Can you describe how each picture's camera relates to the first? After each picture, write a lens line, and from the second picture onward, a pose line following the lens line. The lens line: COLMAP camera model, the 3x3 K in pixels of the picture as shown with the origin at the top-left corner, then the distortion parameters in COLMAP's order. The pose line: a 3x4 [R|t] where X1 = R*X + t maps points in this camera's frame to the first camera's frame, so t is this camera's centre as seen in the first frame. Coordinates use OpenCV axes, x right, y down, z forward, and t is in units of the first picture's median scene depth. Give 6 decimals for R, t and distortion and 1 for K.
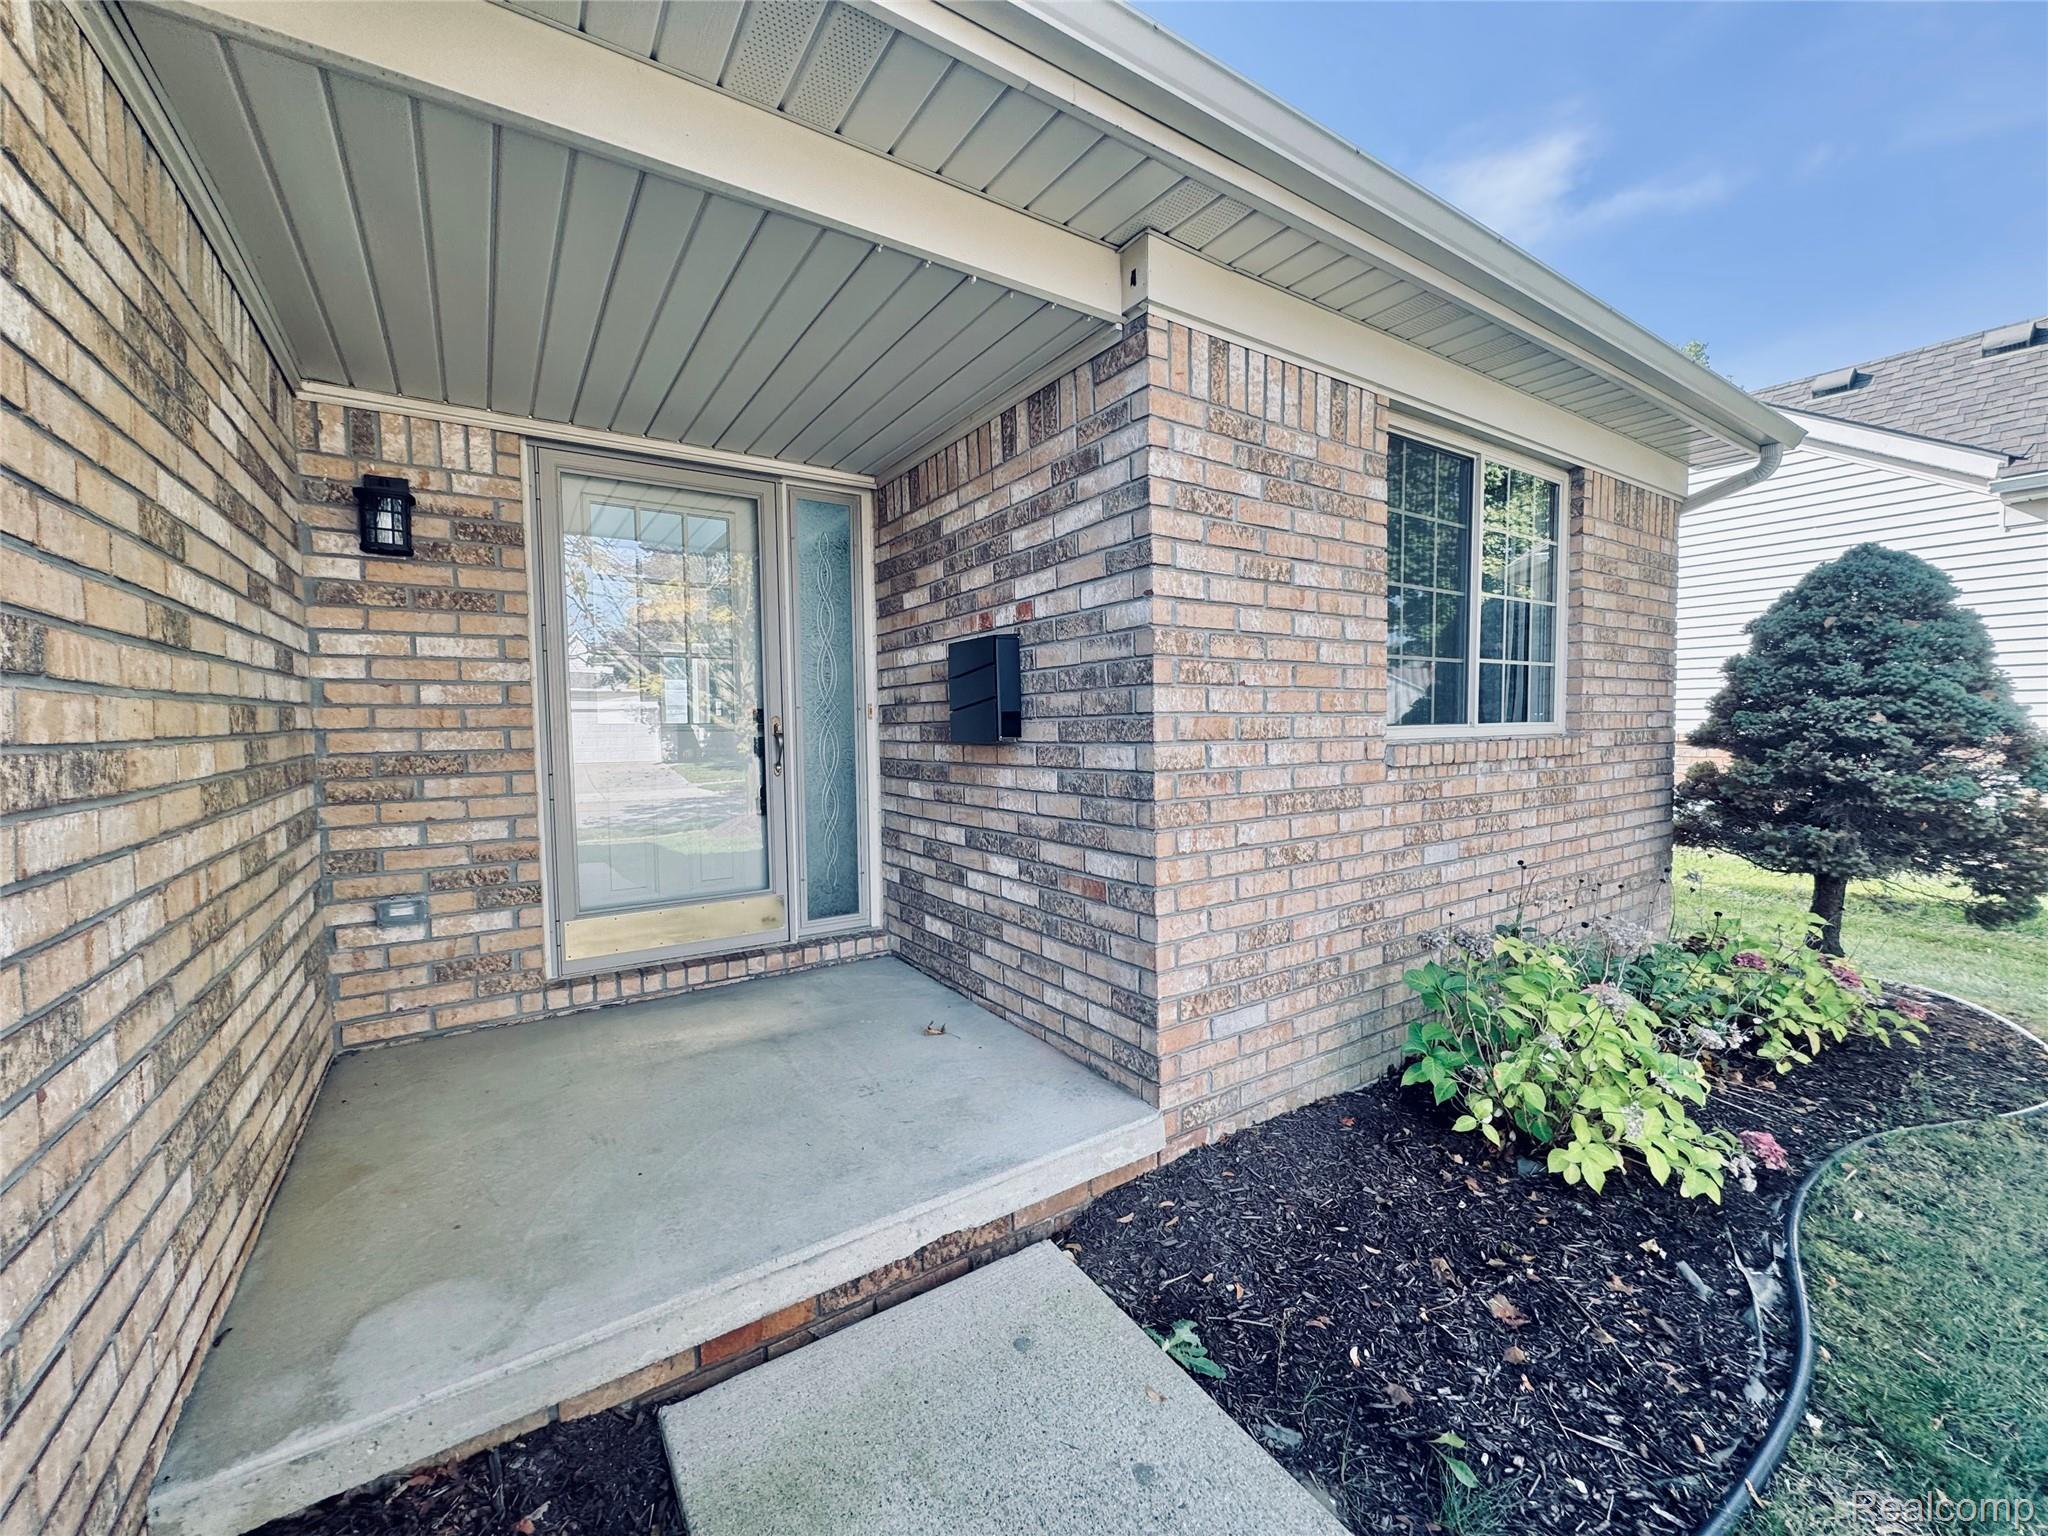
lens RADIAL K [[819.3, 0, 1026.0], [0, 819.3, 767.9], [0, 0, 1]] dist [-0.004686, 0.000929]
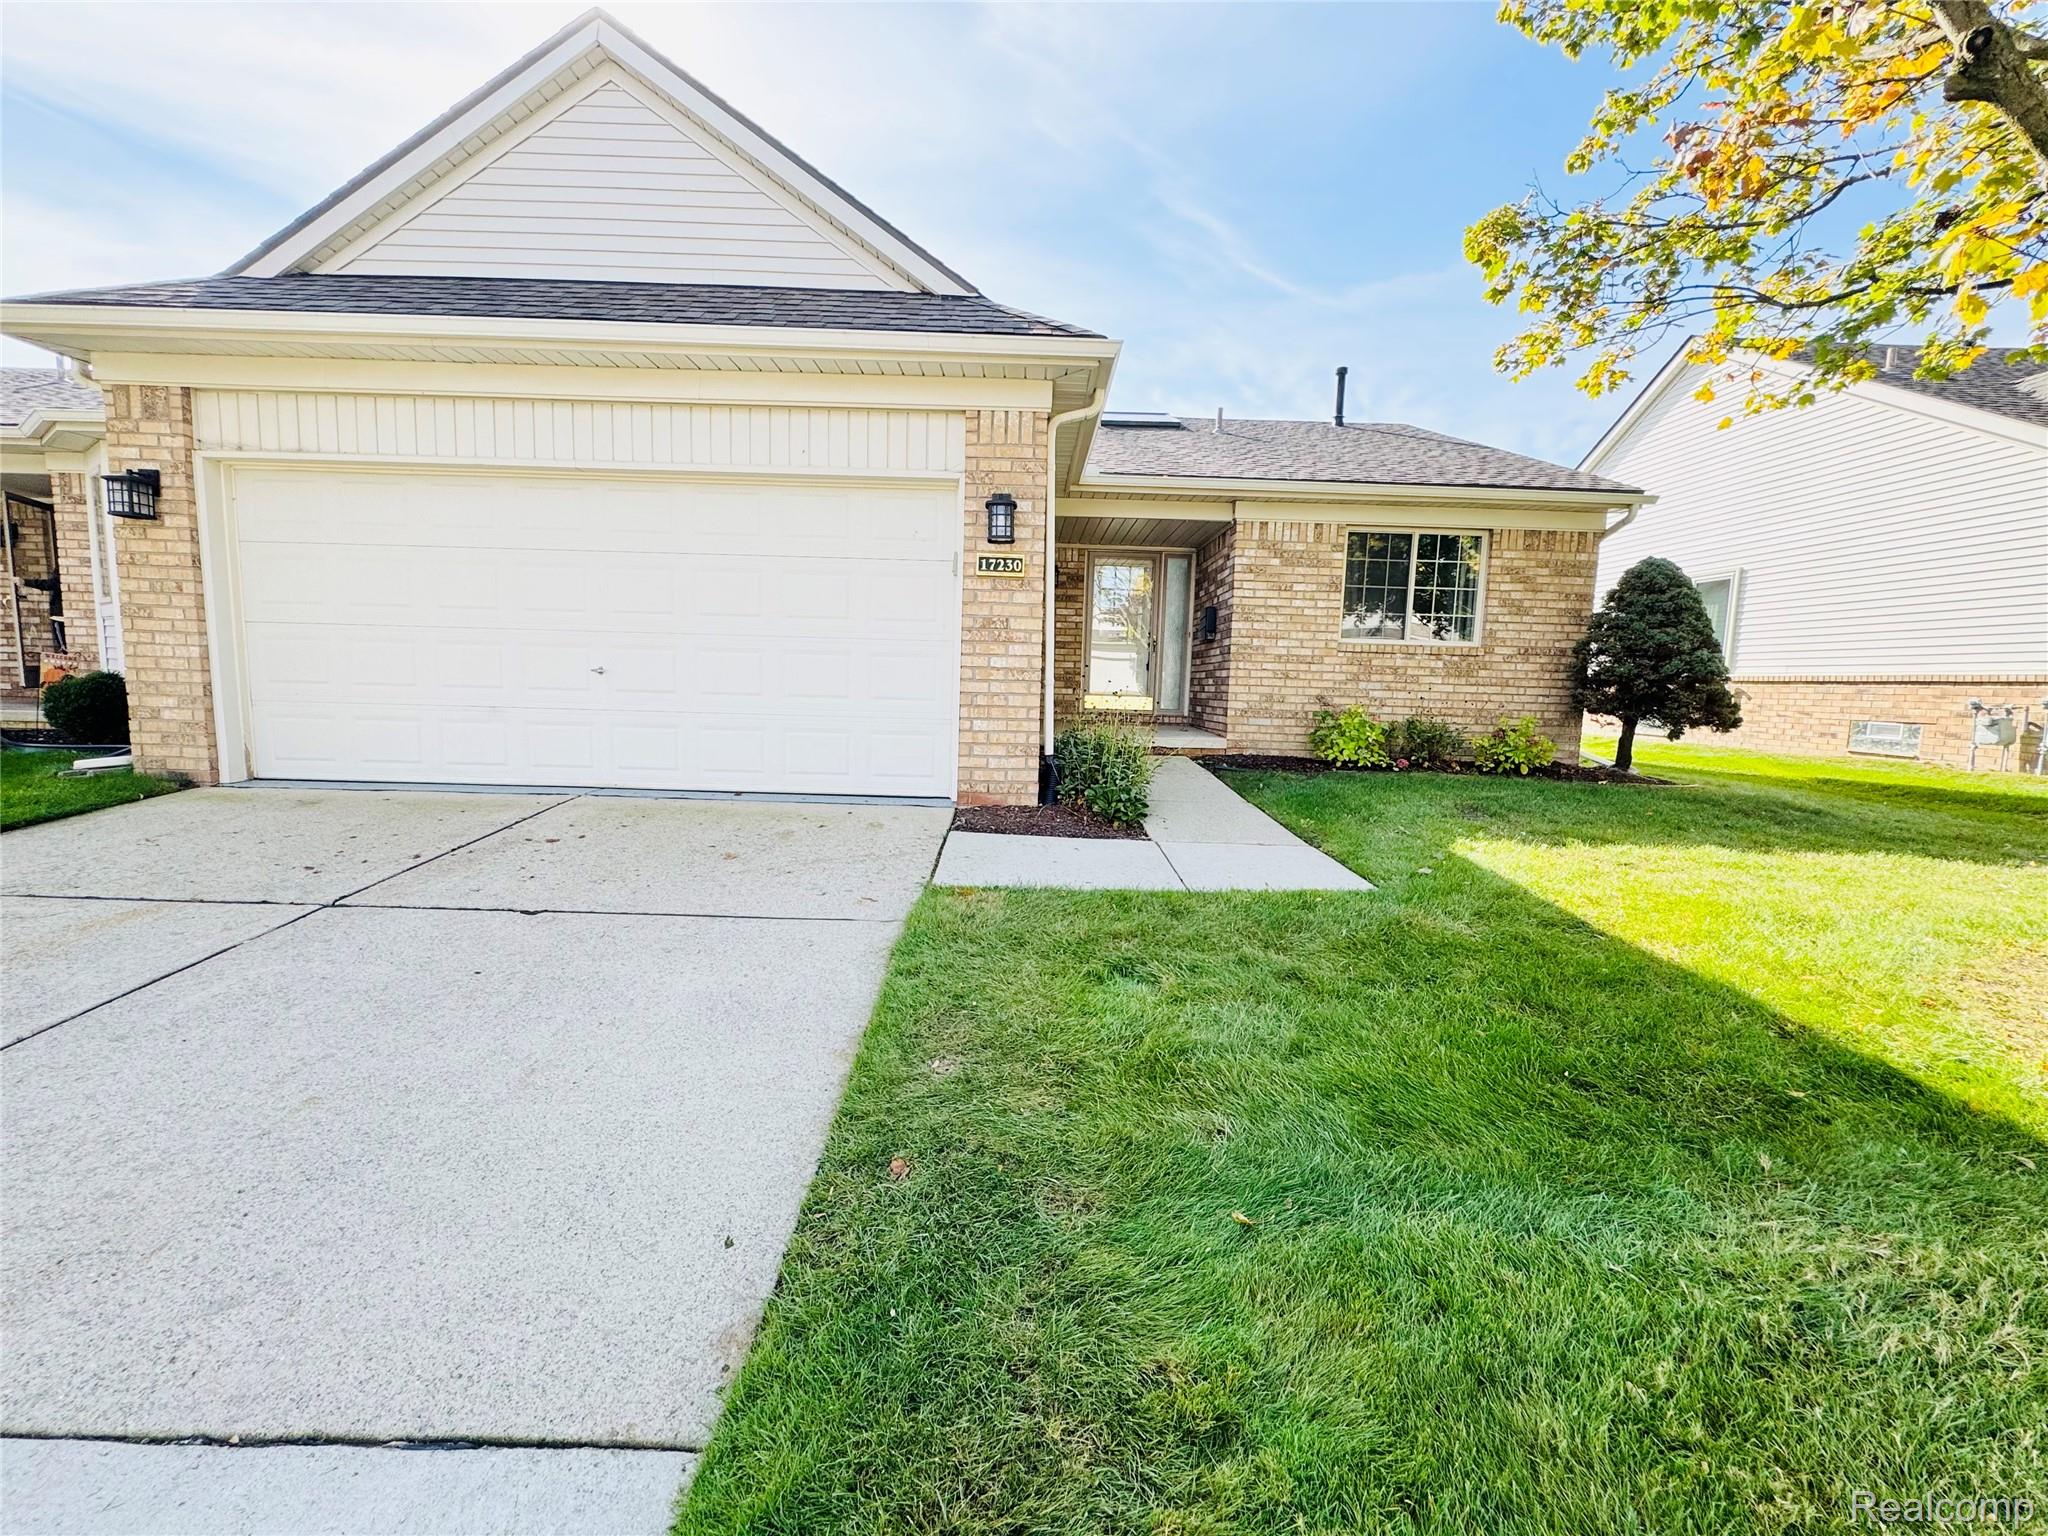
lens RADIAL K [[819.3, 0, 1026.0], [0, 819.3, 767.9], [0, 0, 1]] dist [-0.004686, 0.000929]
pose [[0.833577, 0.098163, -0.543612, 1.291272], [-0.071449, 0.994977, 0.070108, 0.325042], [0.547763, -0.019600, 0.836404, -2.321430]]
